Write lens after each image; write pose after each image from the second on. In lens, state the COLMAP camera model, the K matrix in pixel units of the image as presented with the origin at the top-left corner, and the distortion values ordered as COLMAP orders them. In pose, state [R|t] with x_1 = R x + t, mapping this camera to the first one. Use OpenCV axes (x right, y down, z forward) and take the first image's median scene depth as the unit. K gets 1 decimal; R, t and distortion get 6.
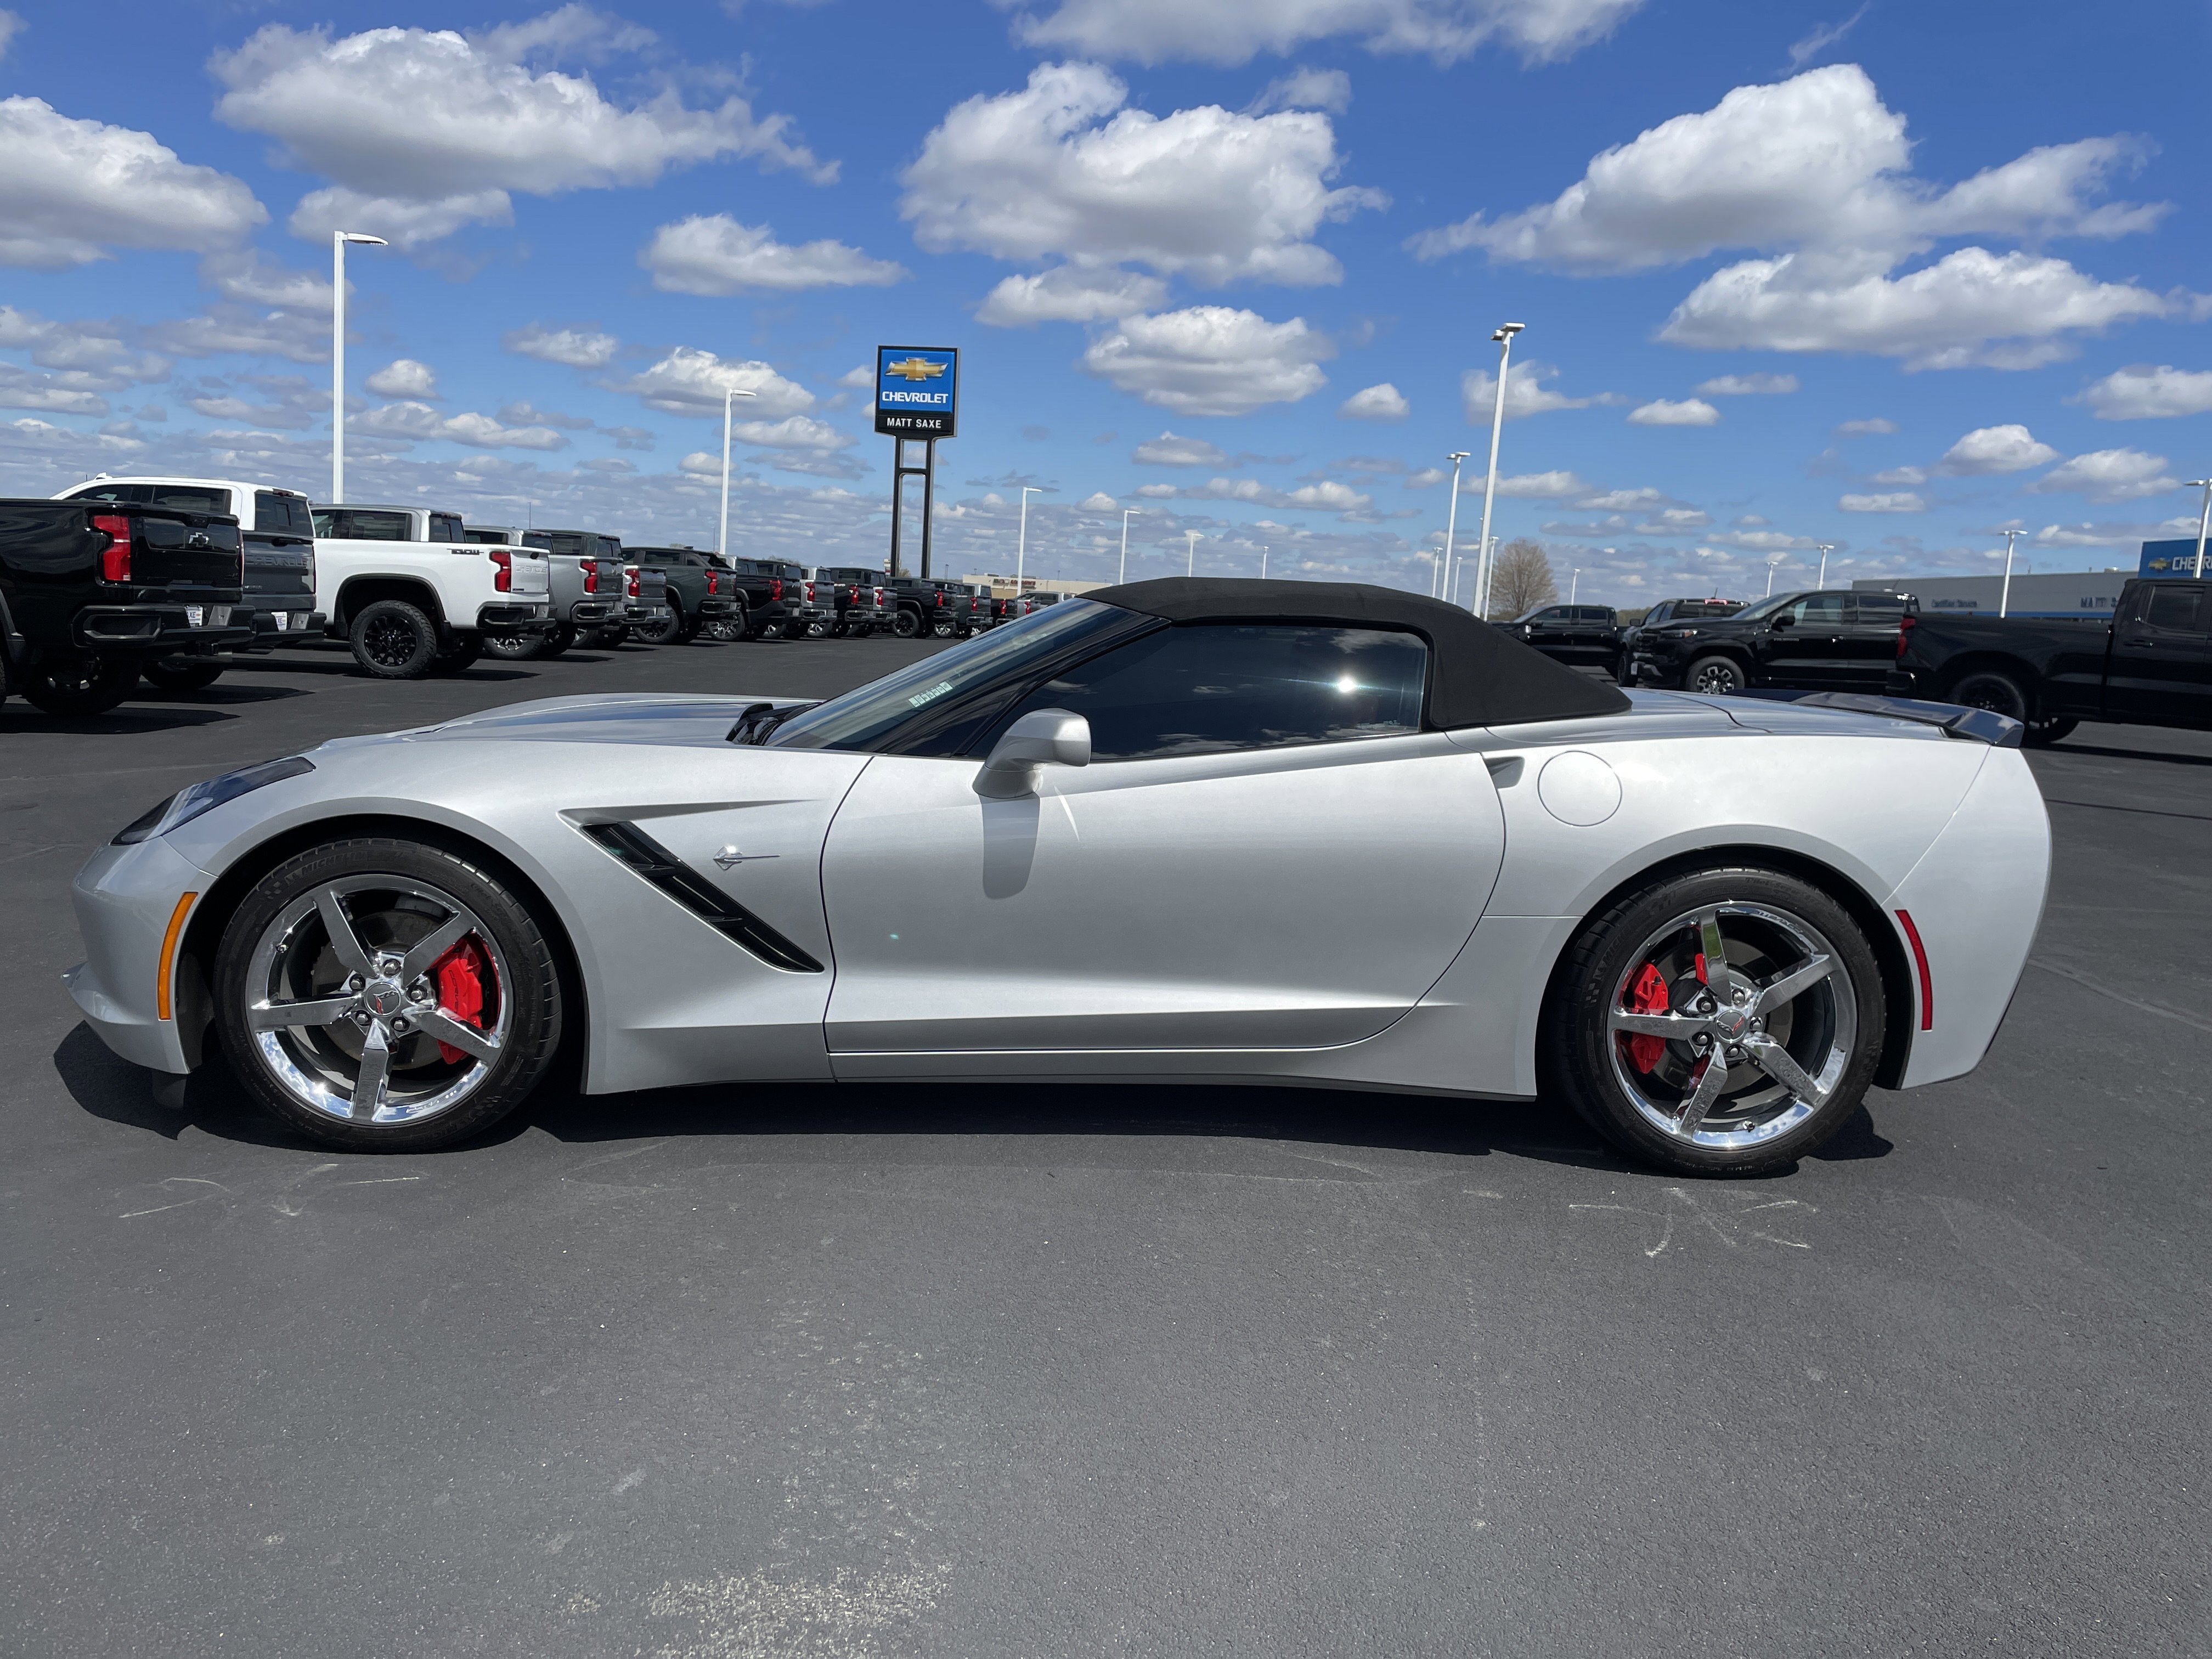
lens RADIAL K [[1670.2, 0, 1092.2], [0, 1670.2, 822.1], [0, 0, 1]] dist [0.075995, -0.101252]
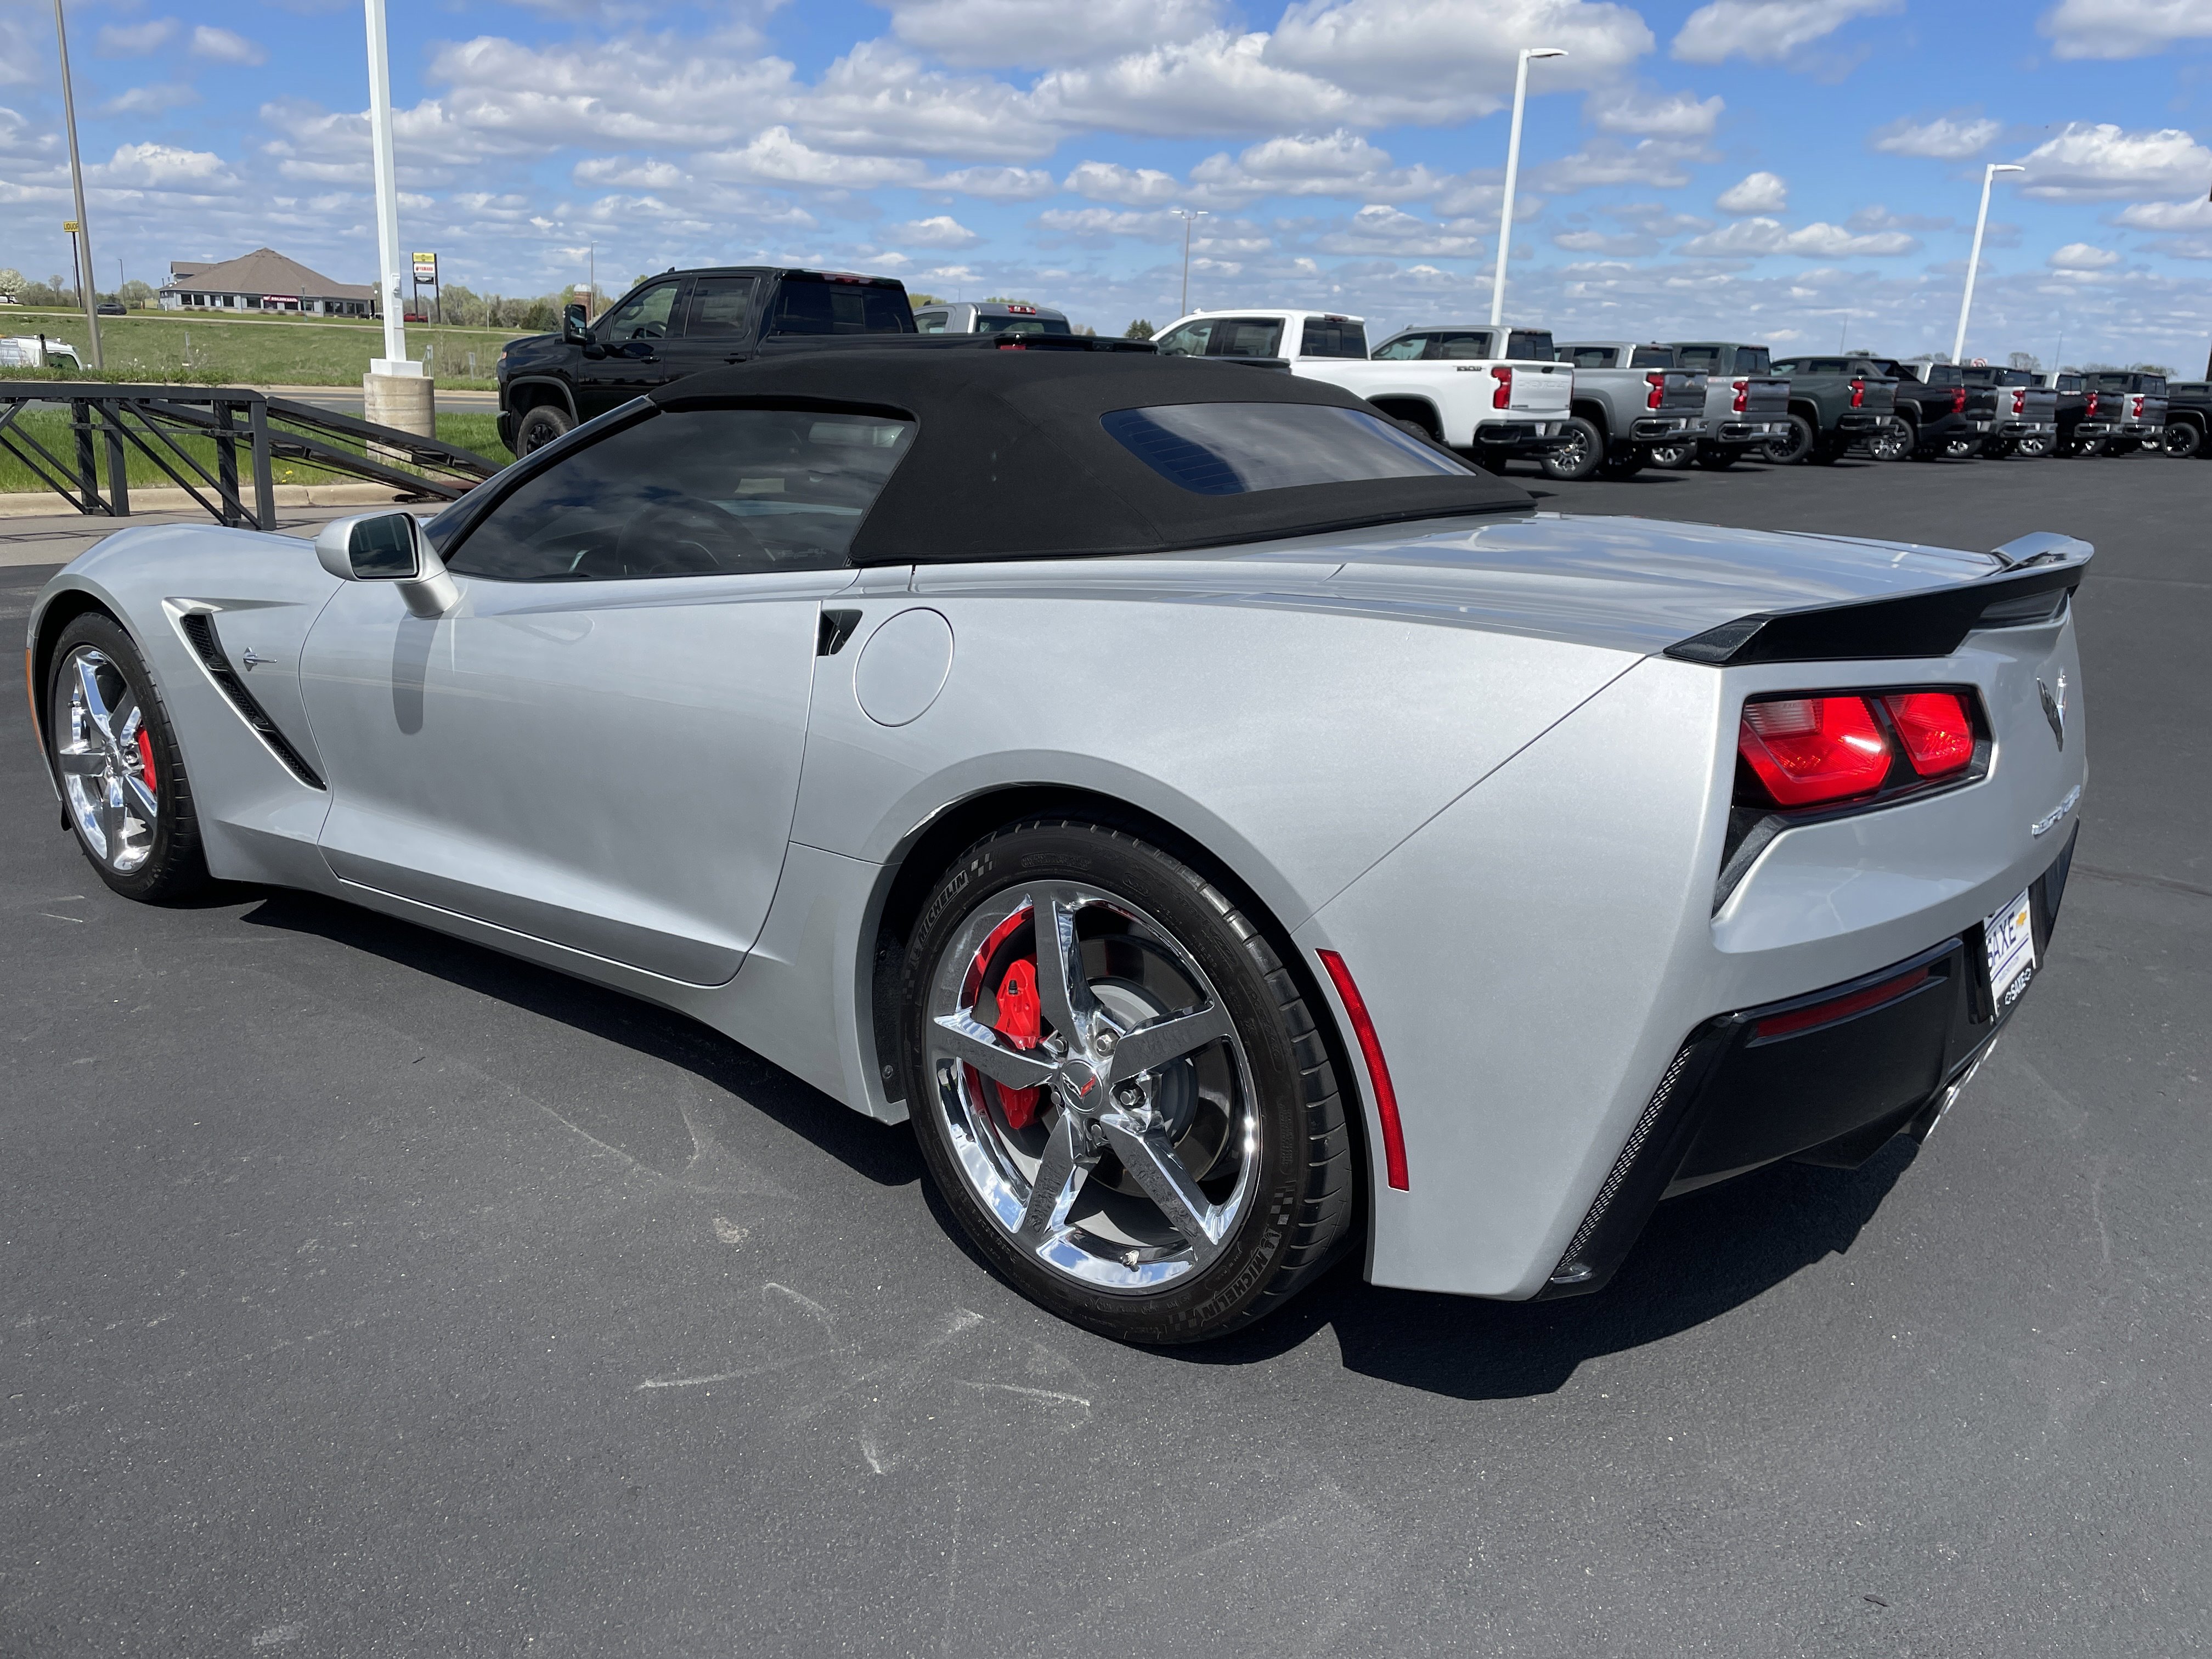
lens RADIAL K [[1647.3, 0, 1106.0], [0, 1647.3, 829.5], [0, 0, 1]] dist [0.063031, -0.079871]
pose [[0.742579, 0.148758, -0.653029, 0.147641], [-0.076711, 0.987496, 0.137718, -0.009900], [0.665351, -0.052172, 0.744706, 0.113287]]
